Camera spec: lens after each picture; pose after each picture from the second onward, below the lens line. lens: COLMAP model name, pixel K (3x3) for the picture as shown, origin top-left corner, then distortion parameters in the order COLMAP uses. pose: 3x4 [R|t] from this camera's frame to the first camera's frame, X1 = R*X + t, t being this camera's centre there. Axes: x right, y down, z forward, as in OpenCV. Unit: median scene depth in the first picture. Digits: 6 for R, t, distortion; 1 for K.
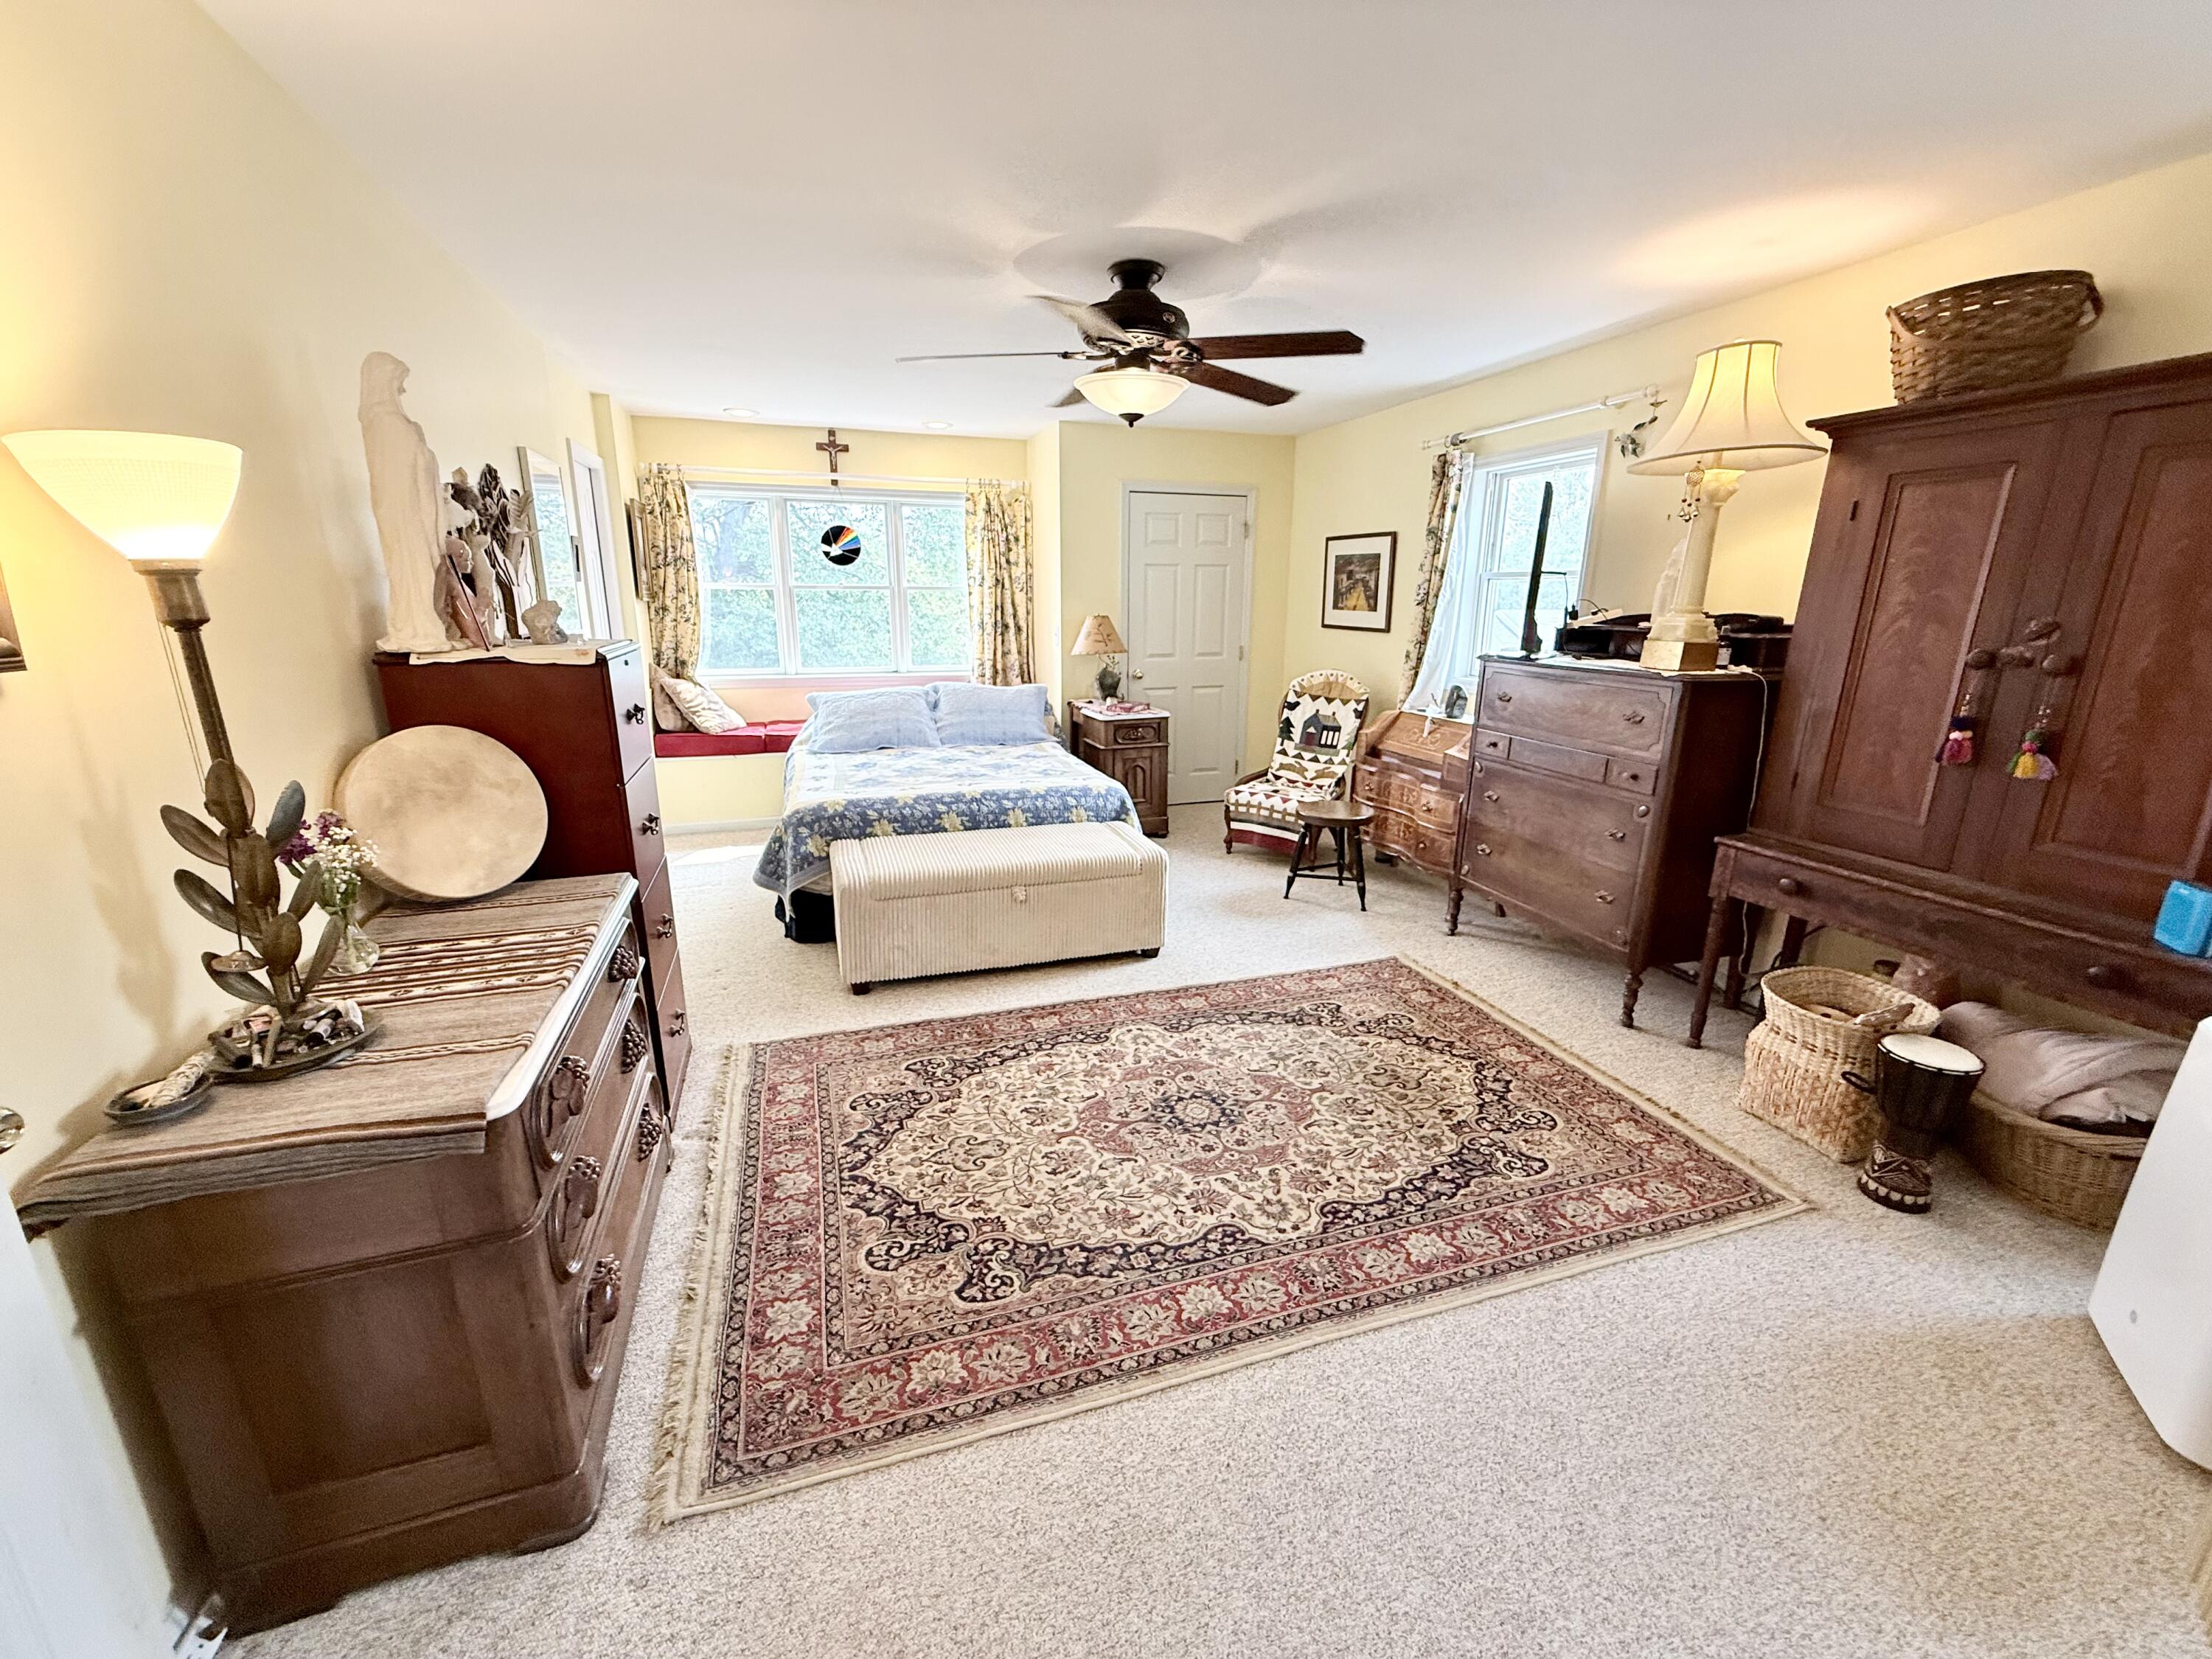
lens RADIAL K [[884.8, 0, 1105.8], [0, 884.8, 824.5], [0, 0, 1]] dist [-0.000701, 0.001812]
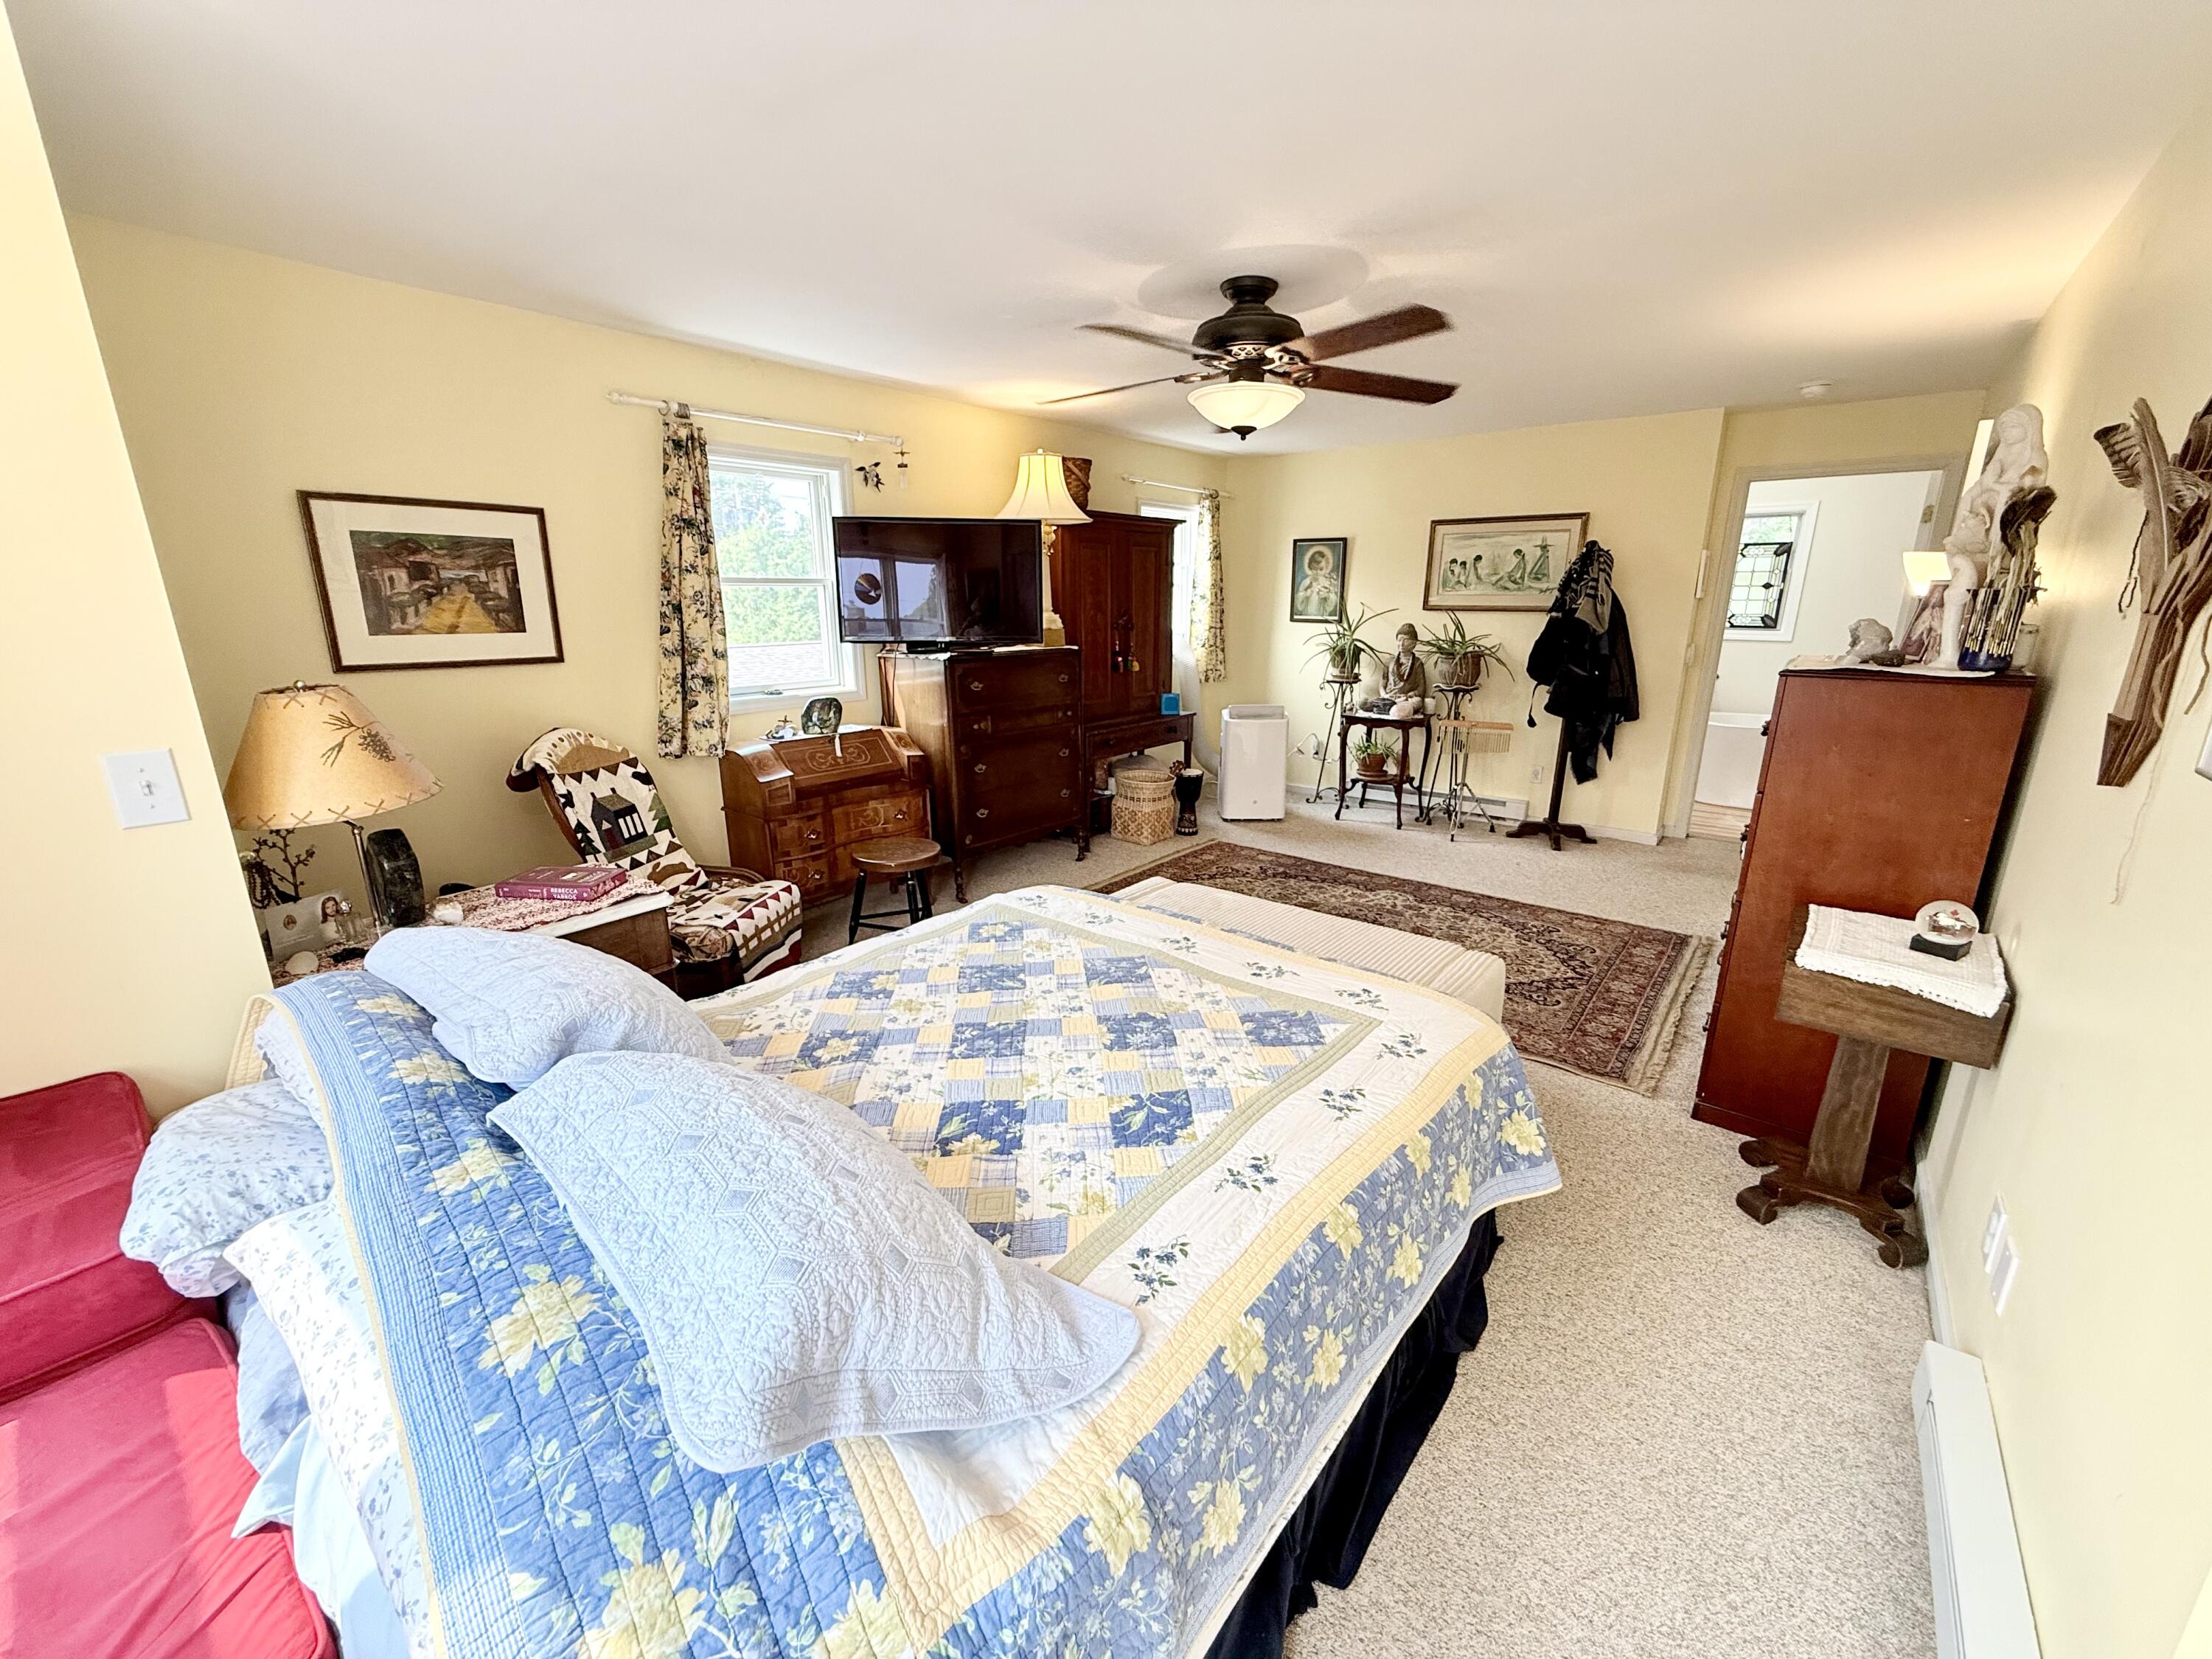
lens RADIAL K [[884.8, 0, 1108.9], [0, 884.8, 828.6], [0, 0, 1]] dist [-0.000701, 0.001812]
pose [[-0.533194, -0.221755, 0.816412, -0.465858], [0.215468, 0.897613, 0.384532, -0.270727], [-0.818094, 0.380941, -0.430821, 0.995992]]
